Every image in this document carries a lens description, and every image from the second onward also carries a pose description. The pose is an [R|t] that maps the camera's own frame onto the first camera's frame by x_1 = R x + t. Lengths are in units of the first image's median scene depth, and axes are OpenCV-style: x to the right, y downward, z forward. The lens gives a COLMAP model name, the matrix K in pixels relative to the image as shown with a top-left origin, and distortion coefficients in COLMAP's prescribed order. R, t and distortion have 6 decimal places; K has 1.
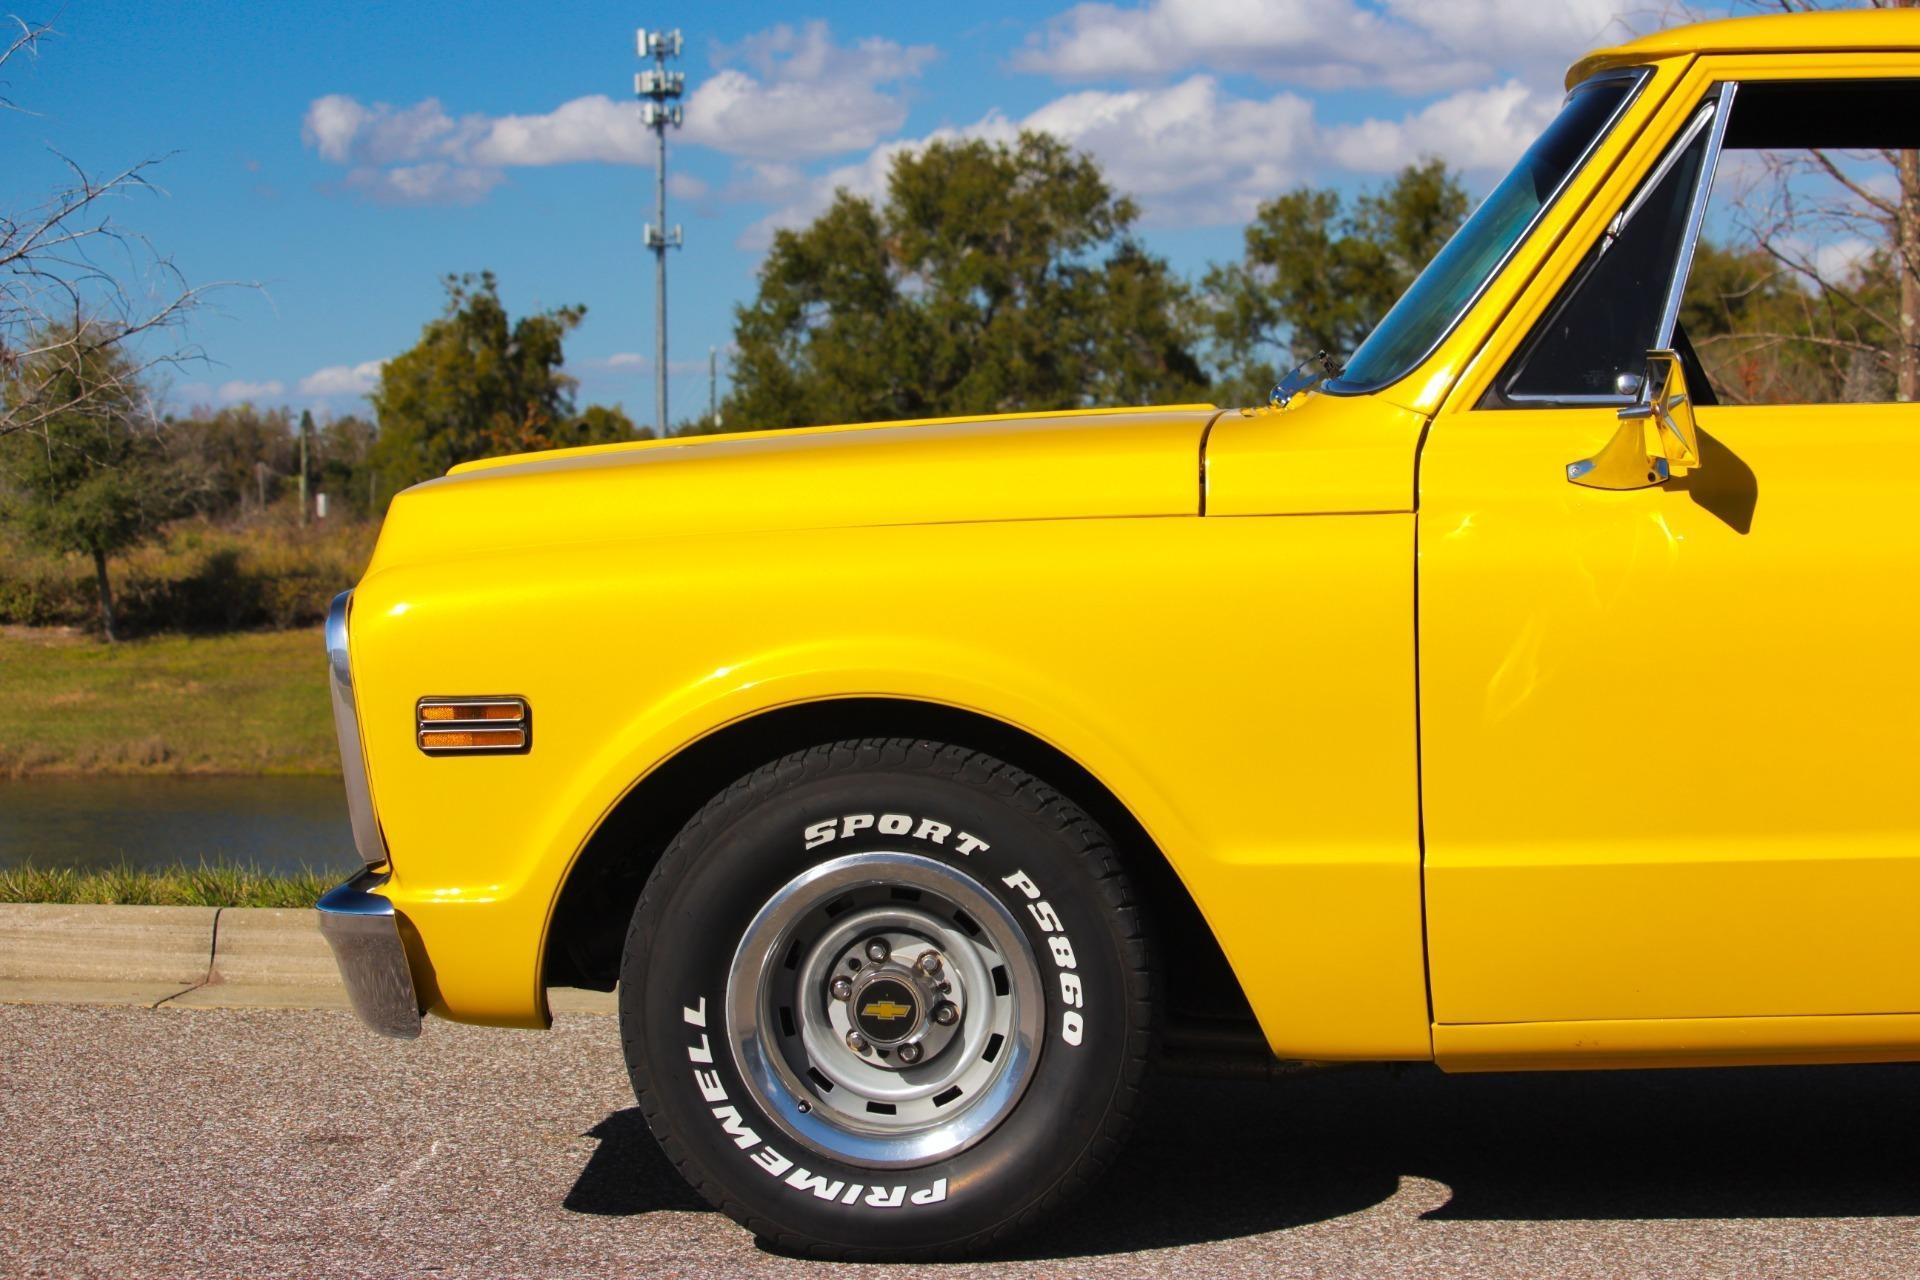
lens RADIAL K [[4994.3, 0, 1035.6], [0, 4994.3, 633.1], [0, 0, 1]] dist [-0.432005, 0.164584]
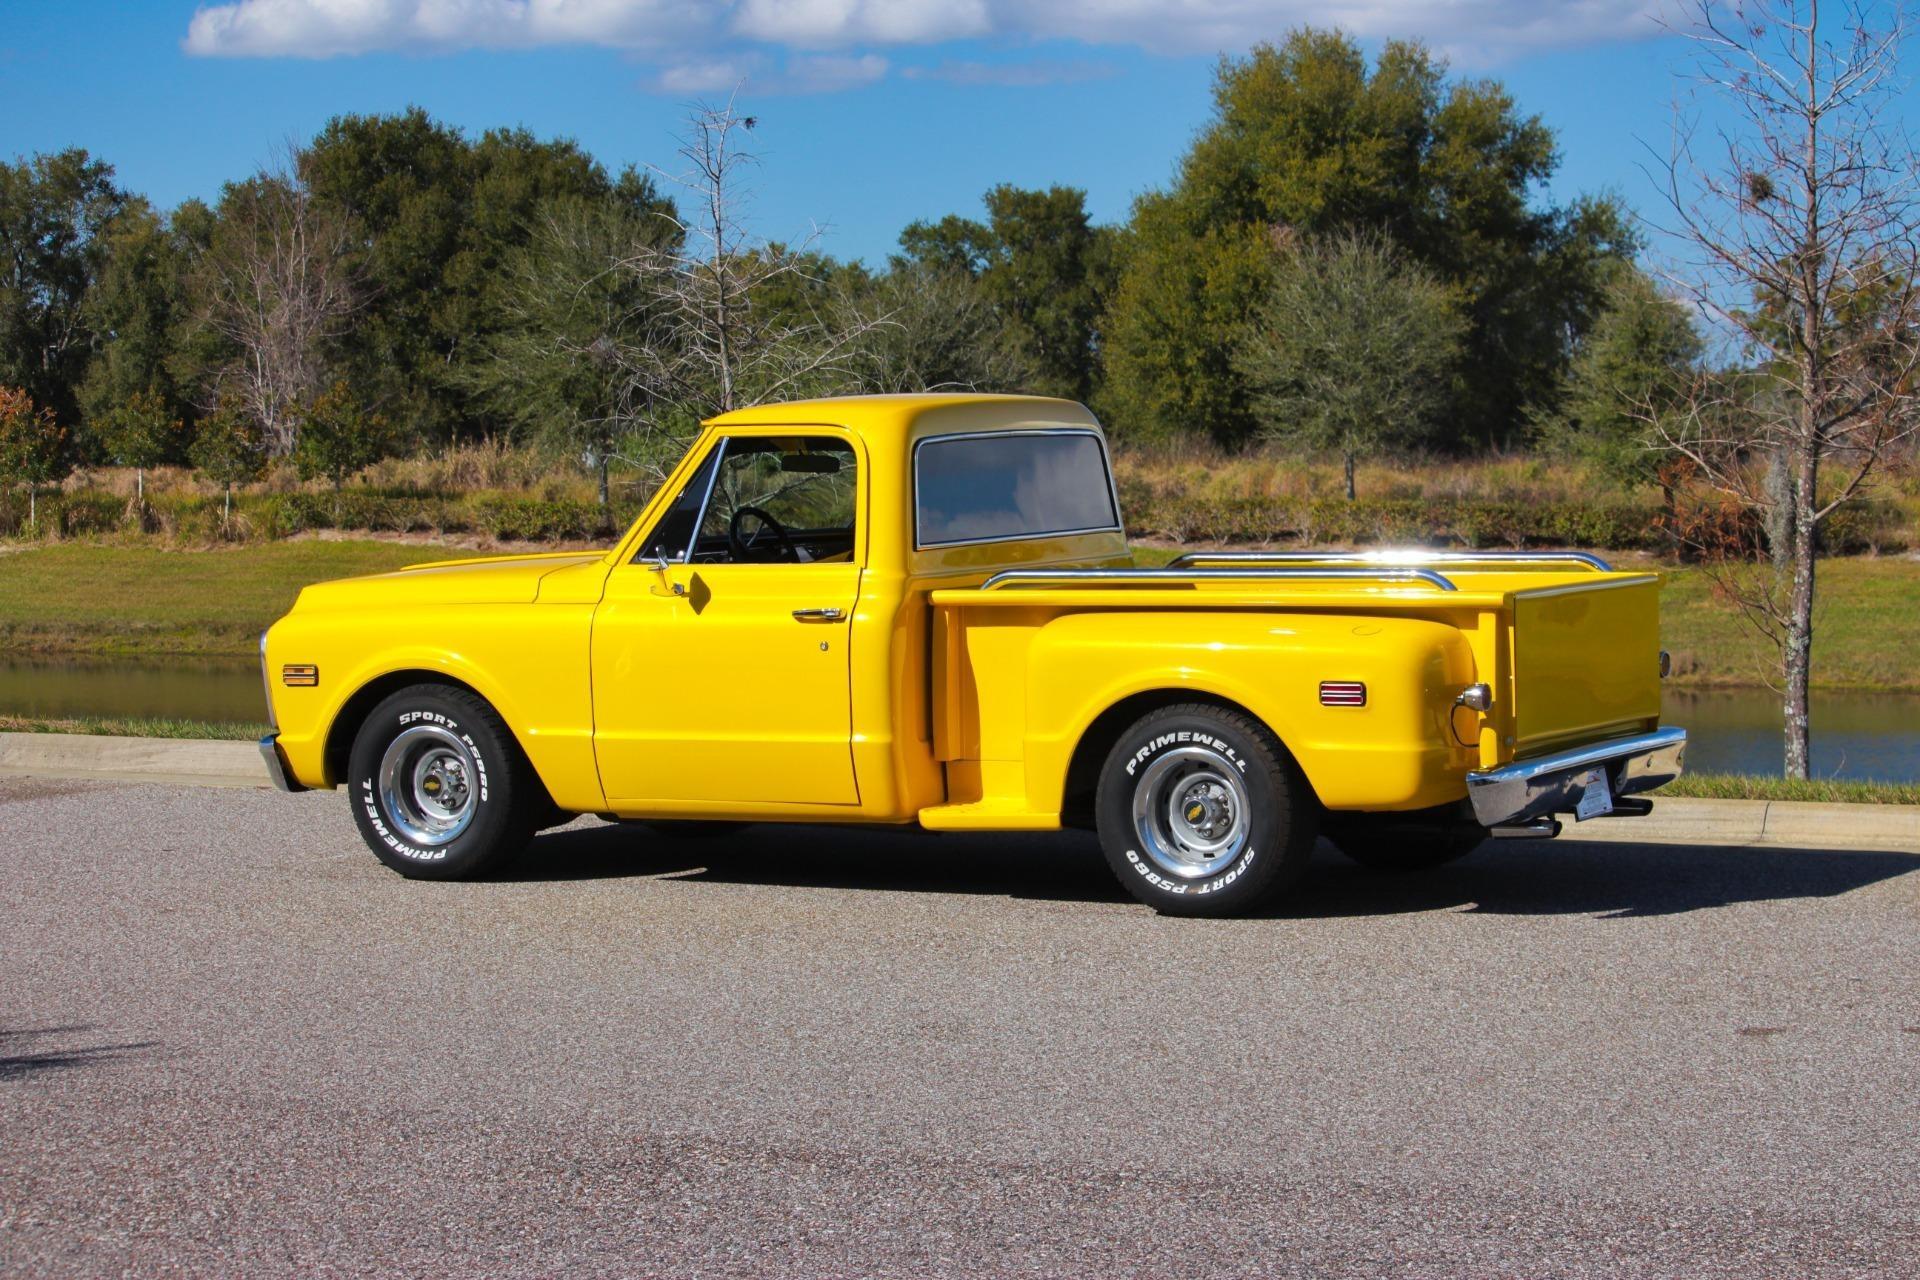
lens RADIAL K [[4994.3, 0, 1035.6], [0, 4994.3, 633.1], [0, 0, 1]] dist [-0.432005, 0.164584]
pose [[0.928159, 0.021490, -0.371563, 0.103033], [-0.014392, 0.999657, 0.021867, -0.005634], [0.371906, -0.014948, 0.928150, -0.110291]]
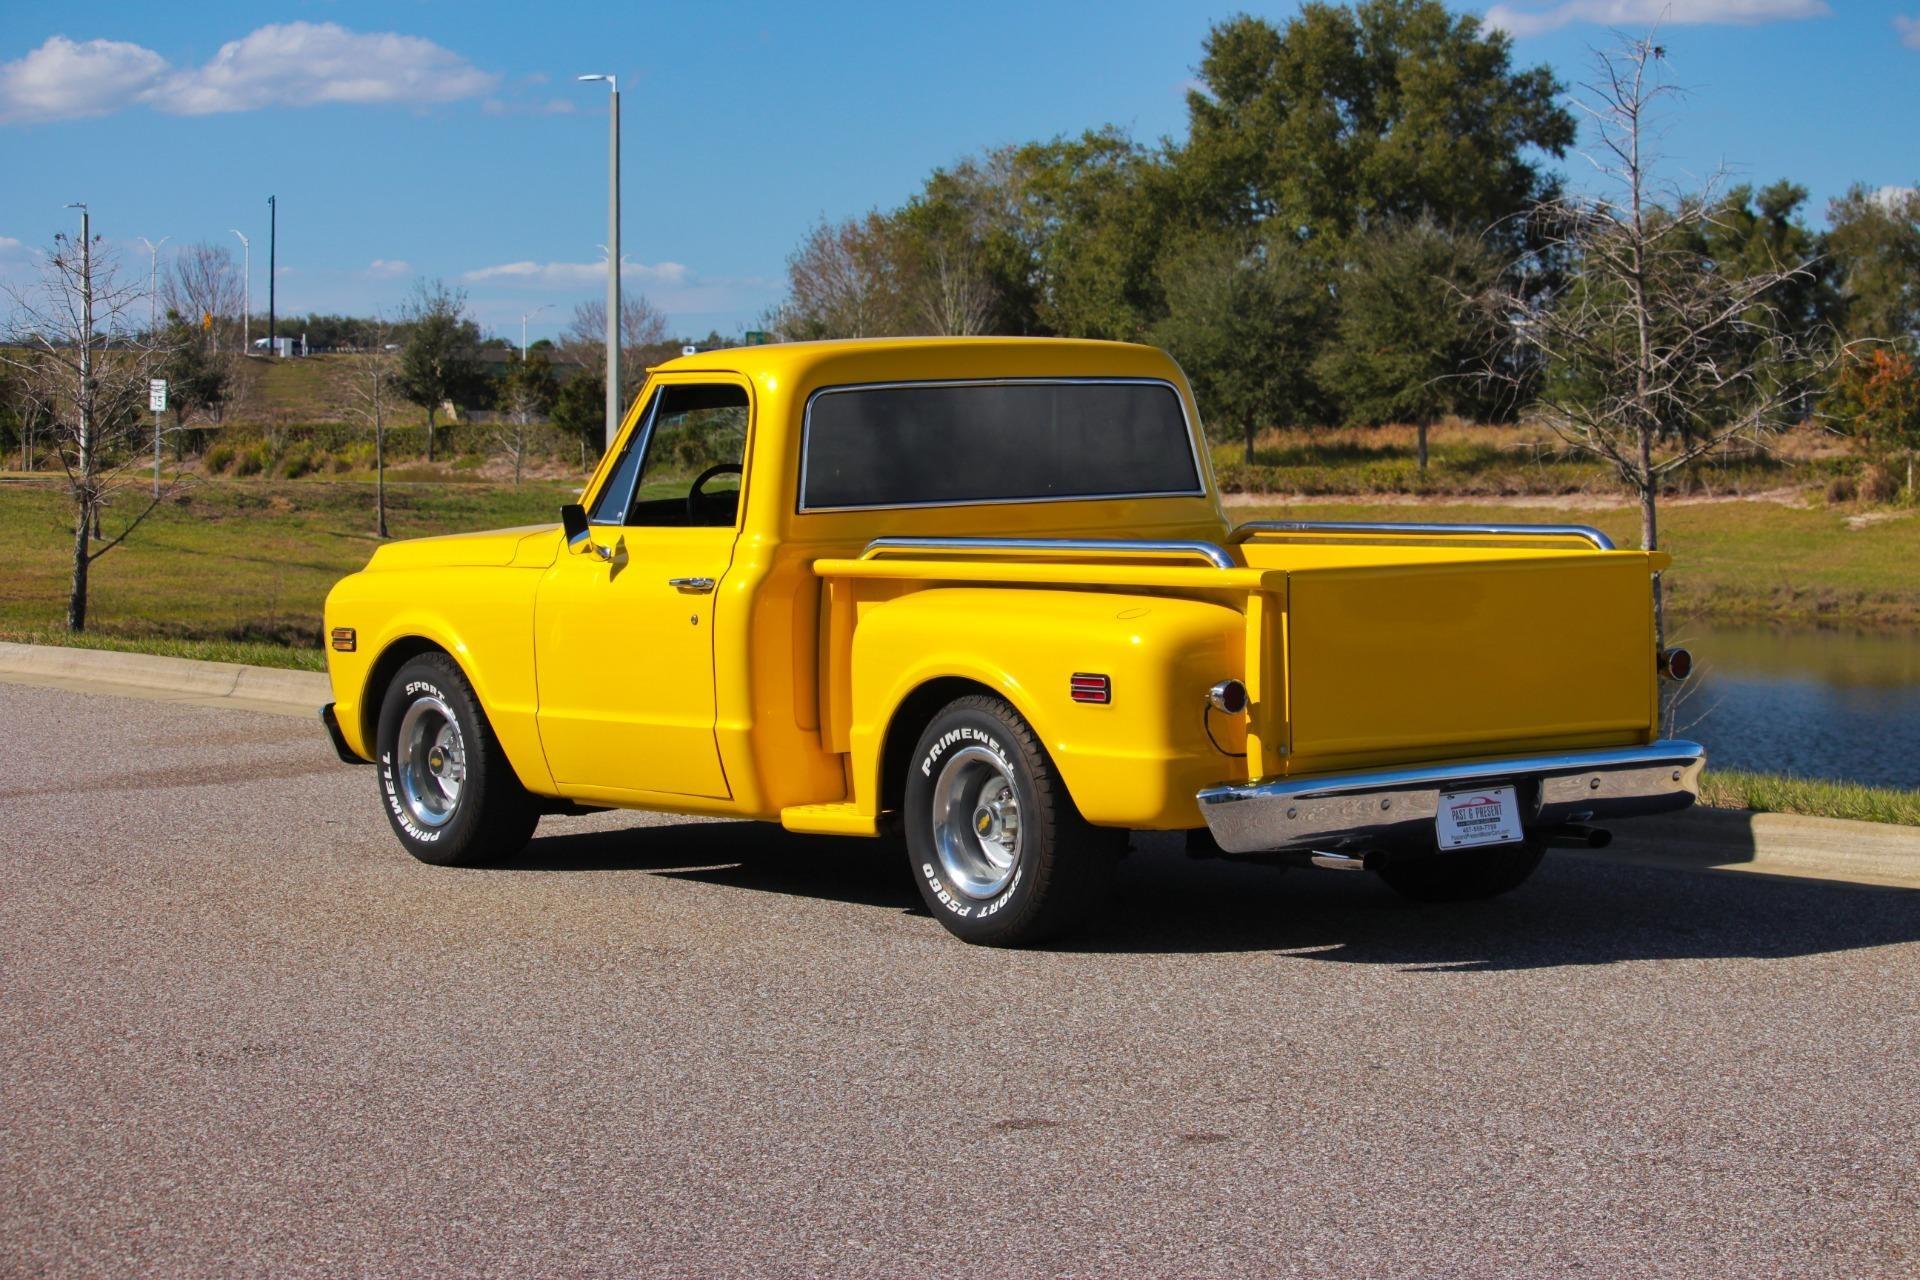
lens RADIAL K [[4994.3, 0, 1035.6], [0, 4994.3, 633.1], [0, 0, 1]] dist [-0.432005, 0.164584]
pose [[0.683207, 0.043056, -0.728954, 0.160964], [-0.024001, 0.999045, 0.036515, -0.006969], [0.729830, -0.007452, 0.683588, -0.037935]]
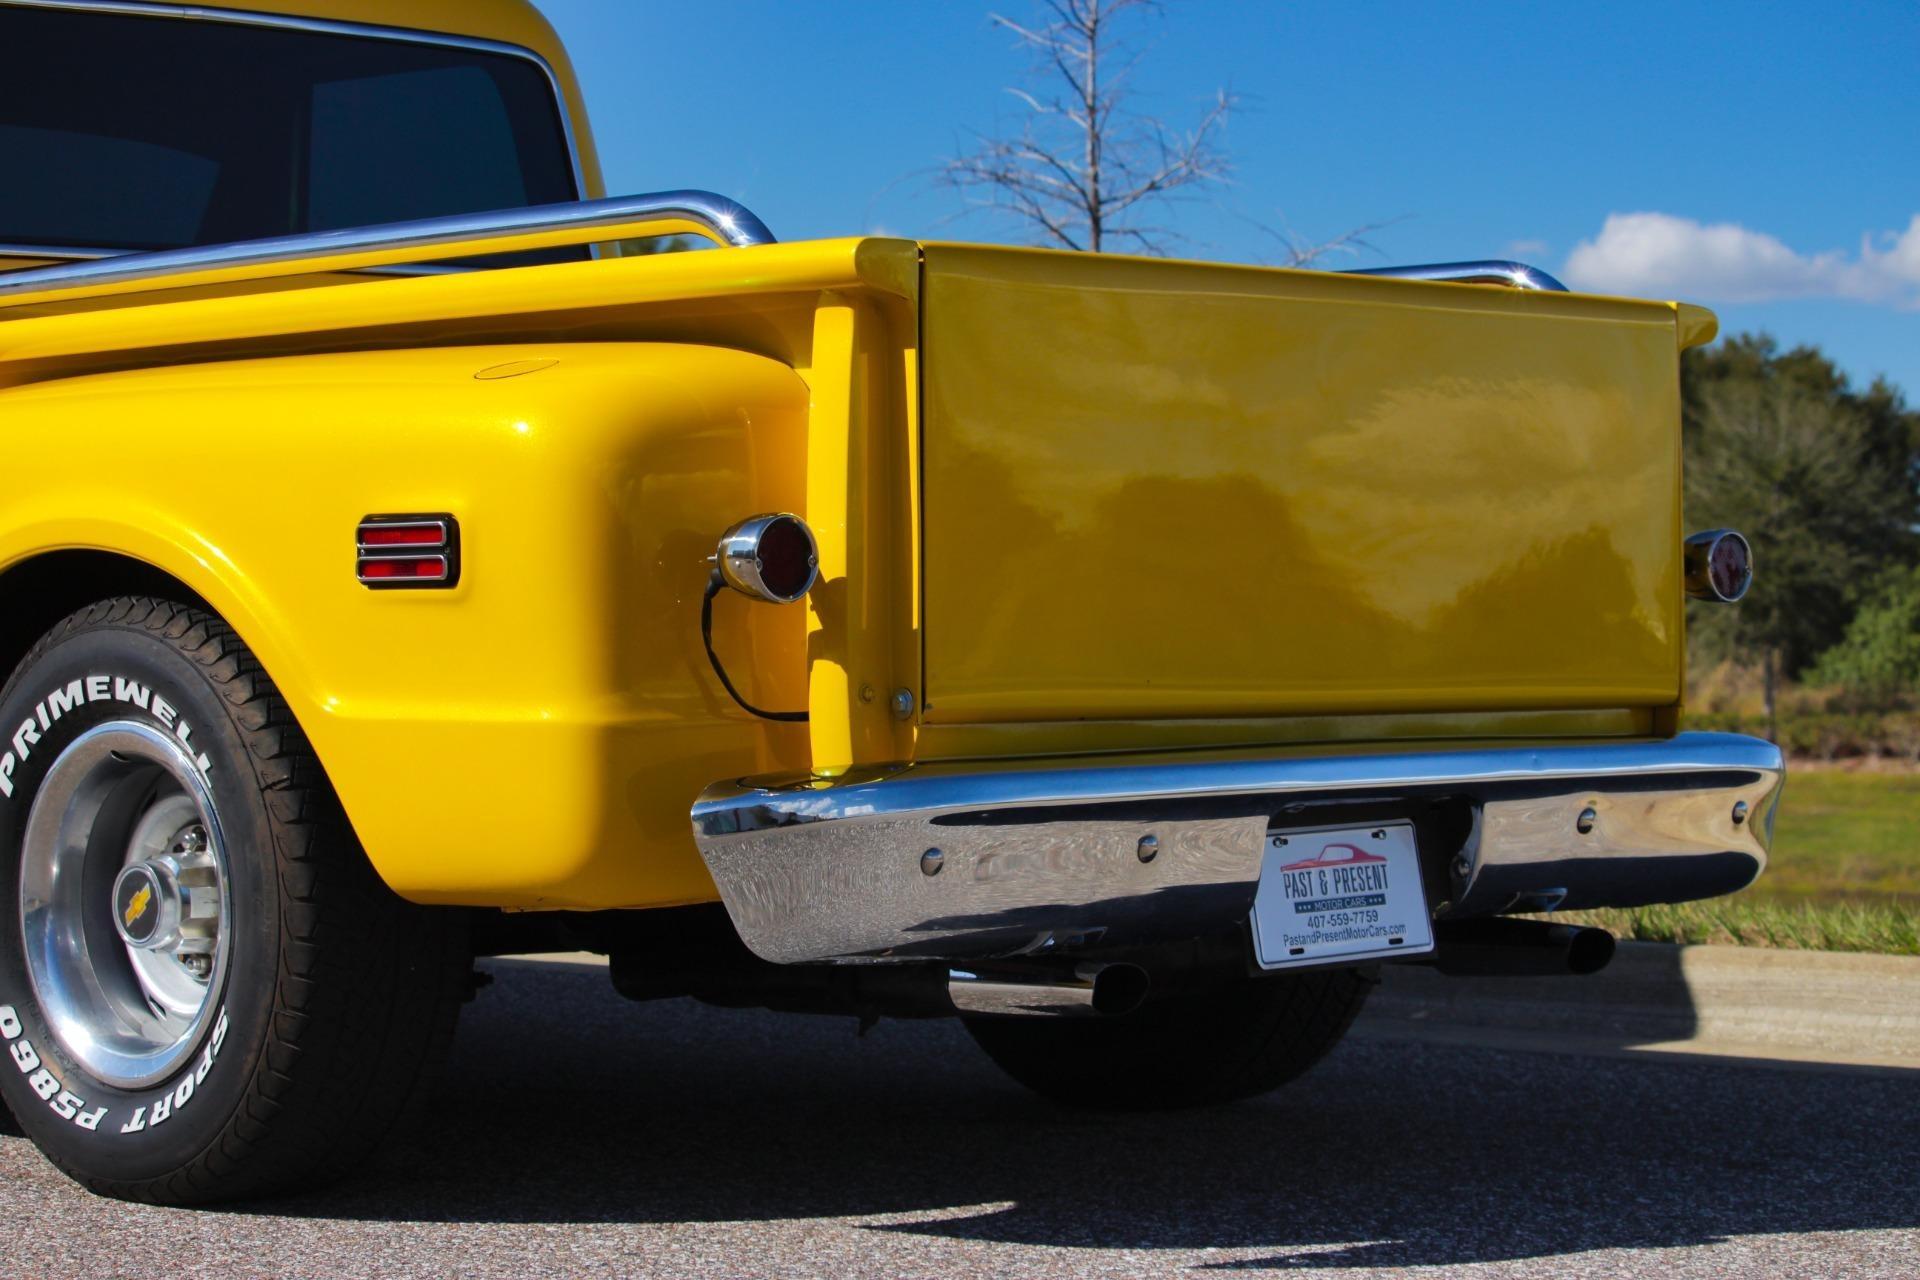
lens RADIAL K [[4994.3, 0, 1035.6], [0, 4994.3, 633.1], [0, 0, 1]] dist [-0.432005, 0.164584]
pose [[0.793346, 0.012720, -0.608638, 0.087490], [-0.033078, 0.999205, -0.022235, 0.003145], [0.607871, 0.037773, 0.793137, 0.030261]]
